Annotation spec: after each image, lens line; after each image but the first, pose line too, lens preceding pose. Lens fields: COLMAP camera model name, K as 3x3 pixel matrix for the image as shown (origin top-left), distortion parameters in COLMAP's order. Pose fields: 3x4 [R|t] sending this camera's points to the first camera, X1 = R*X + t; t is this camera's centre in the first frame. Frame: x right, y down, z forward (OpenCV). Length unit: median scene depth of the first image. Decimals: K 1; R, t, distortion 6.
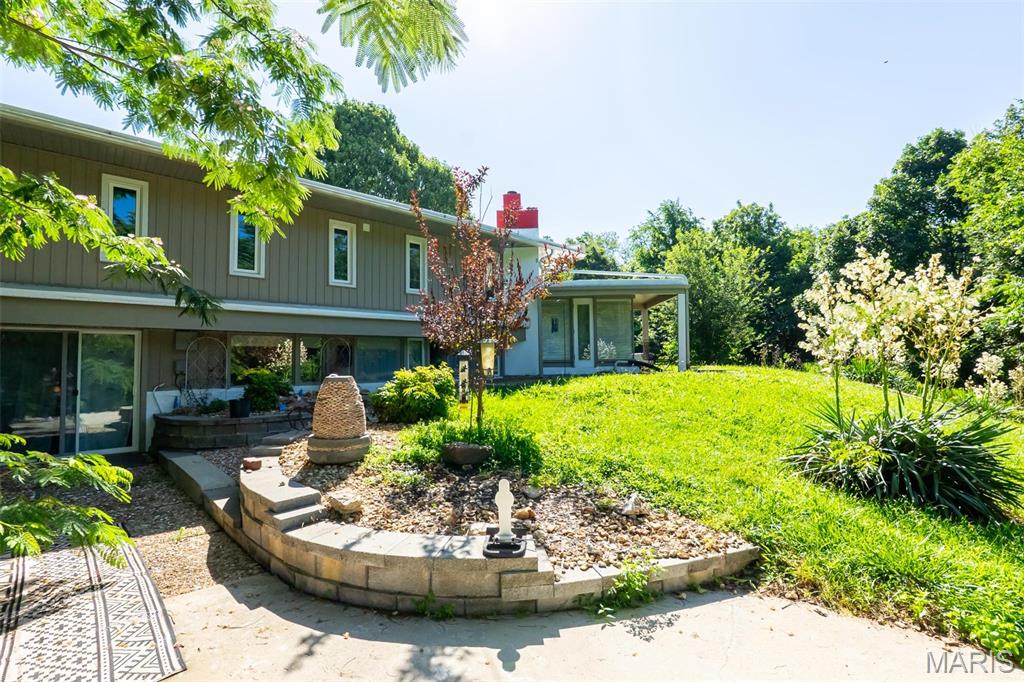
lens RADIAL K [[472.1, 0, 514.8], [0, 472.1, 340.6], [0, 0, 1]] dist [-0.003020, -0.000604]
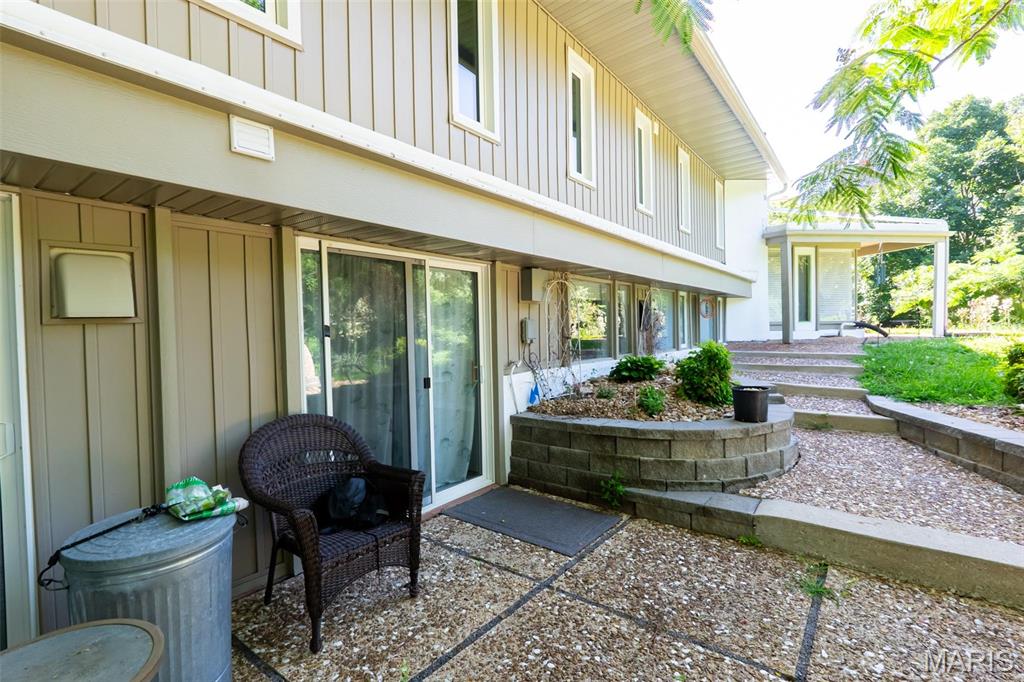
lens RADIAL K [[472.1, 0, 514.8], [0, 472.1, 340.6], [0, 0, 1]] dist [-0.003020, -0.000604]
pose [[0.986905, -0.010179, 0.160984, -1.060968], [-0.001146, 0.997540, 0.070097, 0.034863], [-0.161301, -0.069363, 0.984465, 0.567458]]
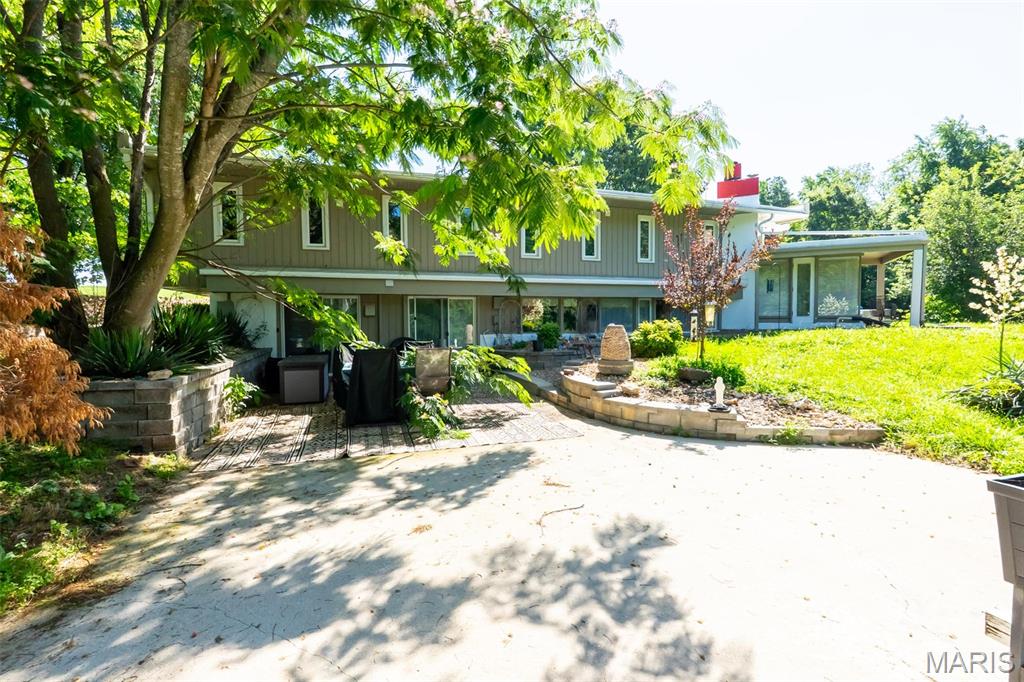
lens RADIAL K [[472.1, 0, 514.8], [0, 472.1, 340.6], [0, 0, 1]] dist [-0.003020, -0.000604]
pose [[0.907254, 0.025632, -0.419802, 0.011263], [0.013794, 0.995791, 0.090611, -0.021027], [0.420358, -0.087998, 0.903081, -0.518483]]
